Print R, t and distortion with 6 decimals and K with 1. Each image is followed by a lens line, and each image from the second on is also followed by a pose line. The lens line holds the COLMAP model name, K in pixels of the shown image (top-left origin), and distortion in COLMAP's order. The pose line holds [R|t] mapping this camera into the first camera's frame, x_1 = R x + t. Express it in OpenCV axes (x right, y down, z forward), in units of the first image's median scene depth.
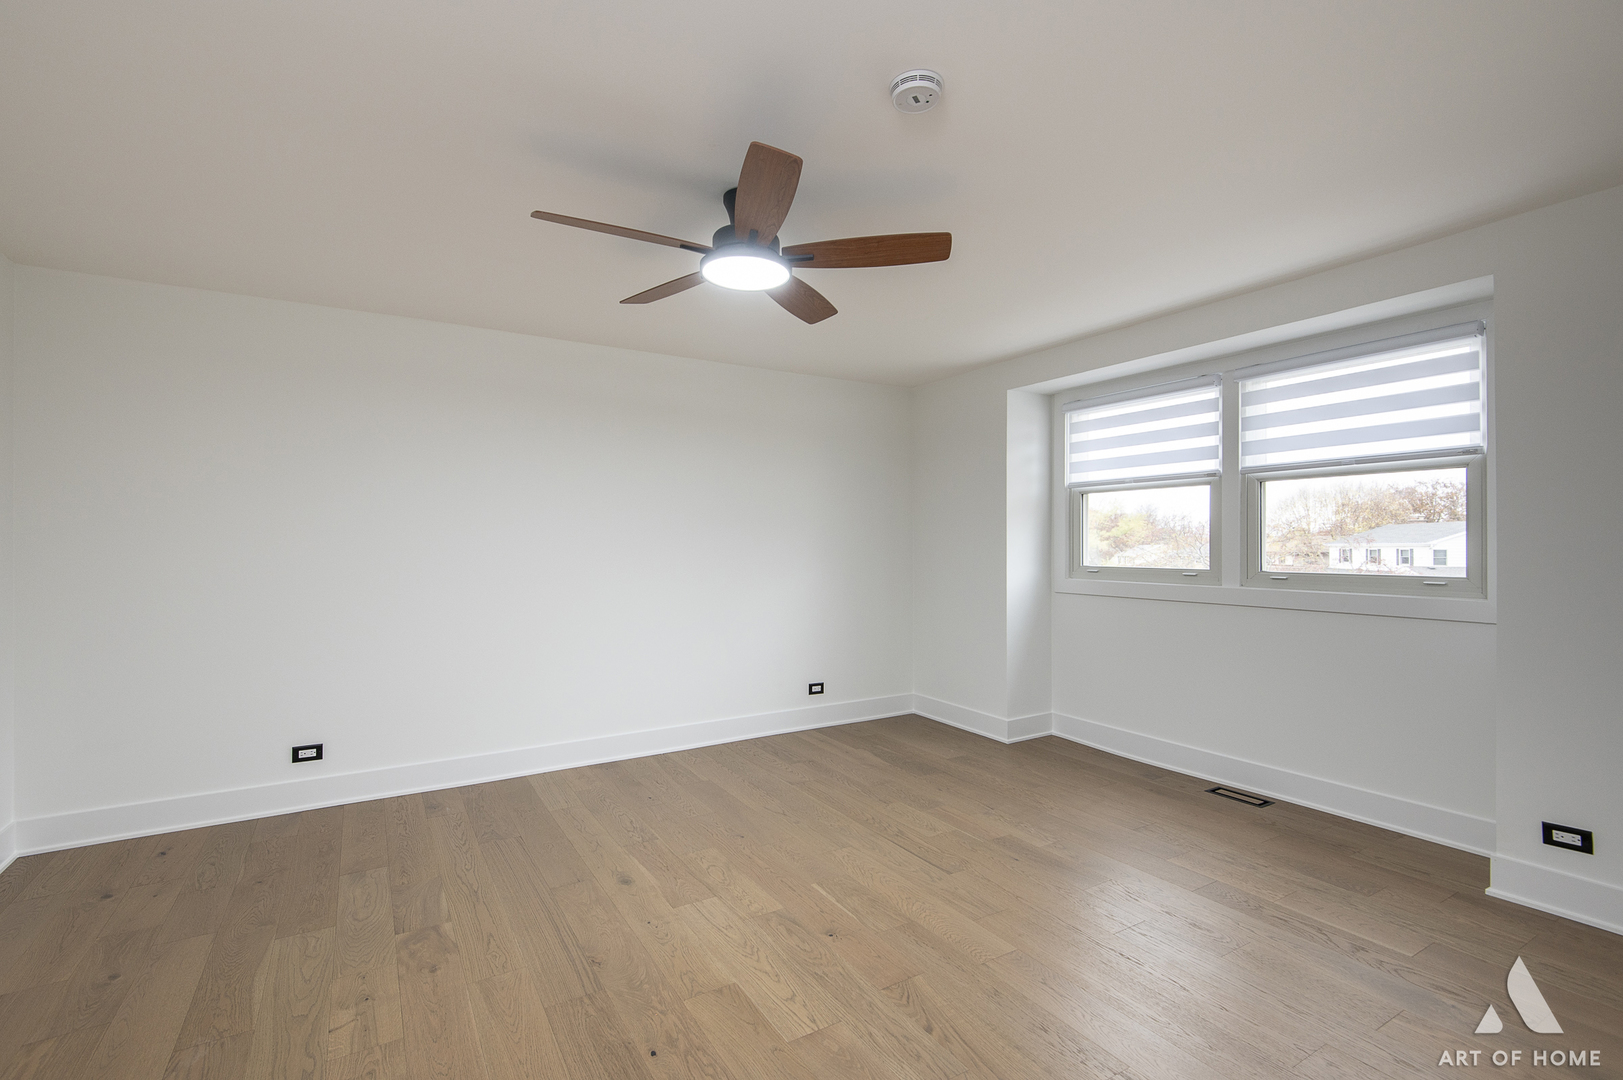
lens RADIAL K [[727.3, 0, 806.1], [0, 727.3, 545.0], [0, 0, 1]] dist [0.035974, -0.024227]
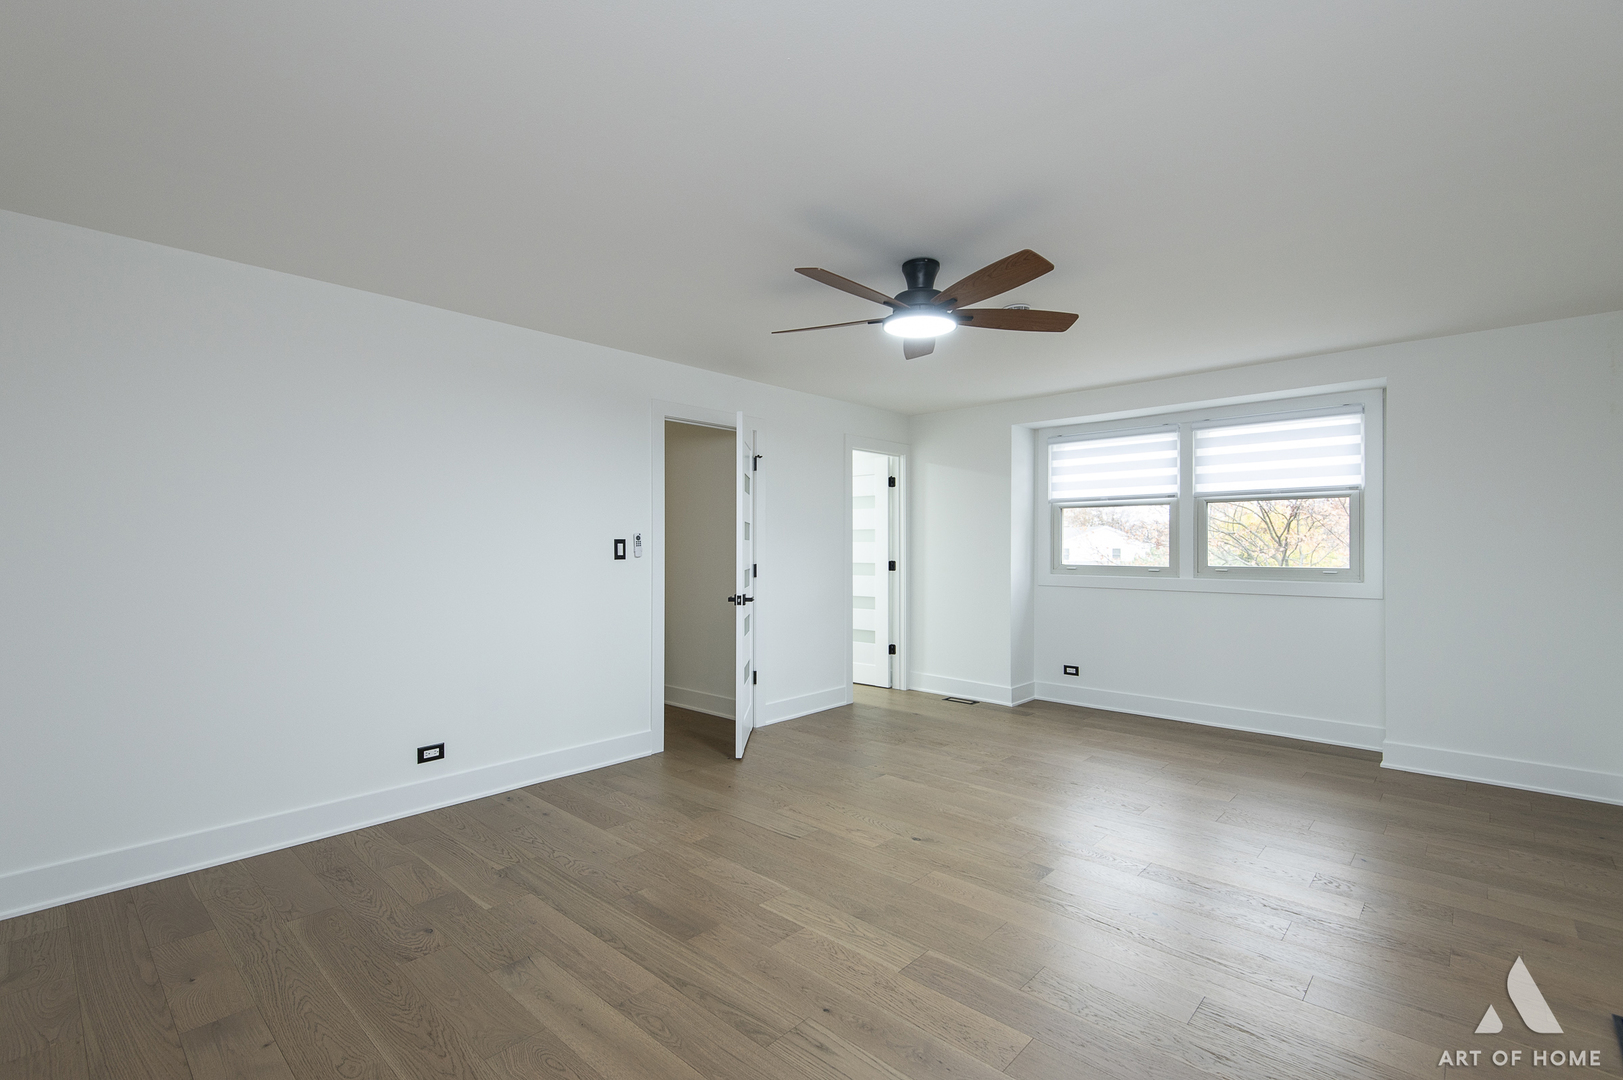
lens RADIAL K [[727.3, 0, 806.1], [0, 727.3, 545.0], [0, 0, 1]] dist [0.035974, -0.024227]
pose [[0.955075, 0.006219, 0.296299, -0.519298], [-0.004057, 0.999960, -0.007909, 0.007624], [-0.296337, 0.006352, 0.955062, -0.106103]]
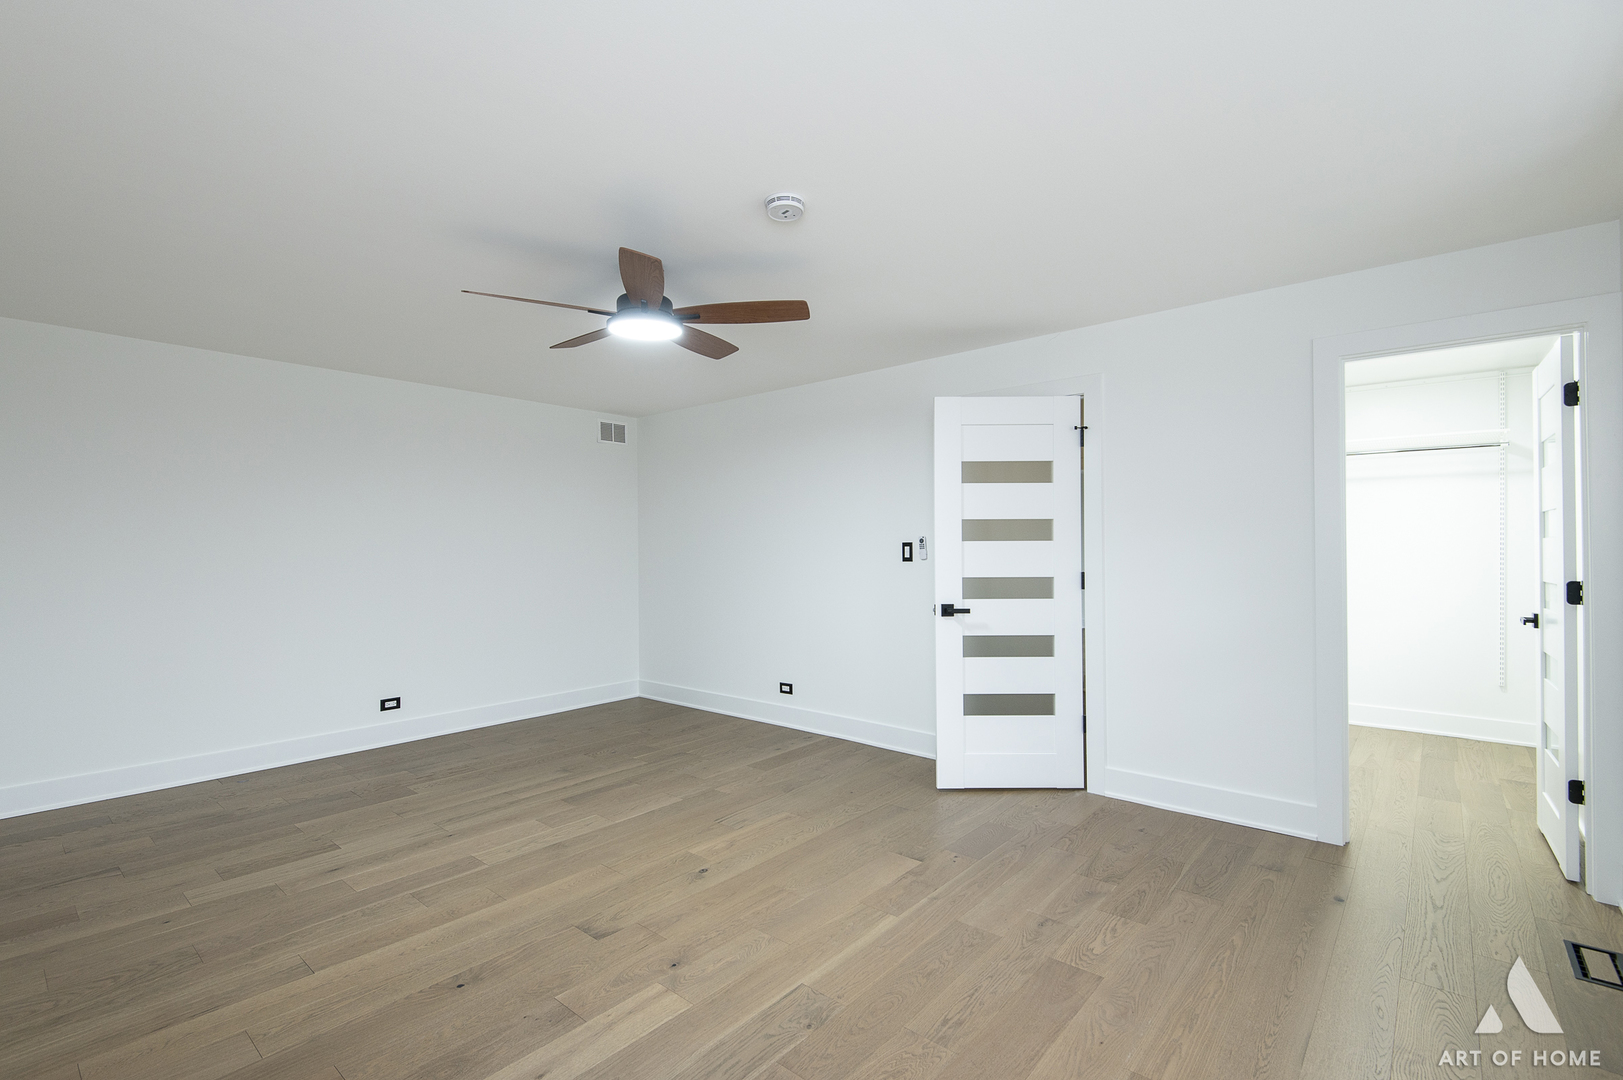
lens RADIAL K [[727.3, 0, 806.1], [0, 727.3, 545.0], [0, 0, 1]] dist [0.035974, -0.024227]
pose [[0.329523, 0.001800, -0.944146, 0.926338], [0.002668, 0.999992, 0.002838, -0.013071], [0.944144, -0.003454, 0.329515, 0.676606]]
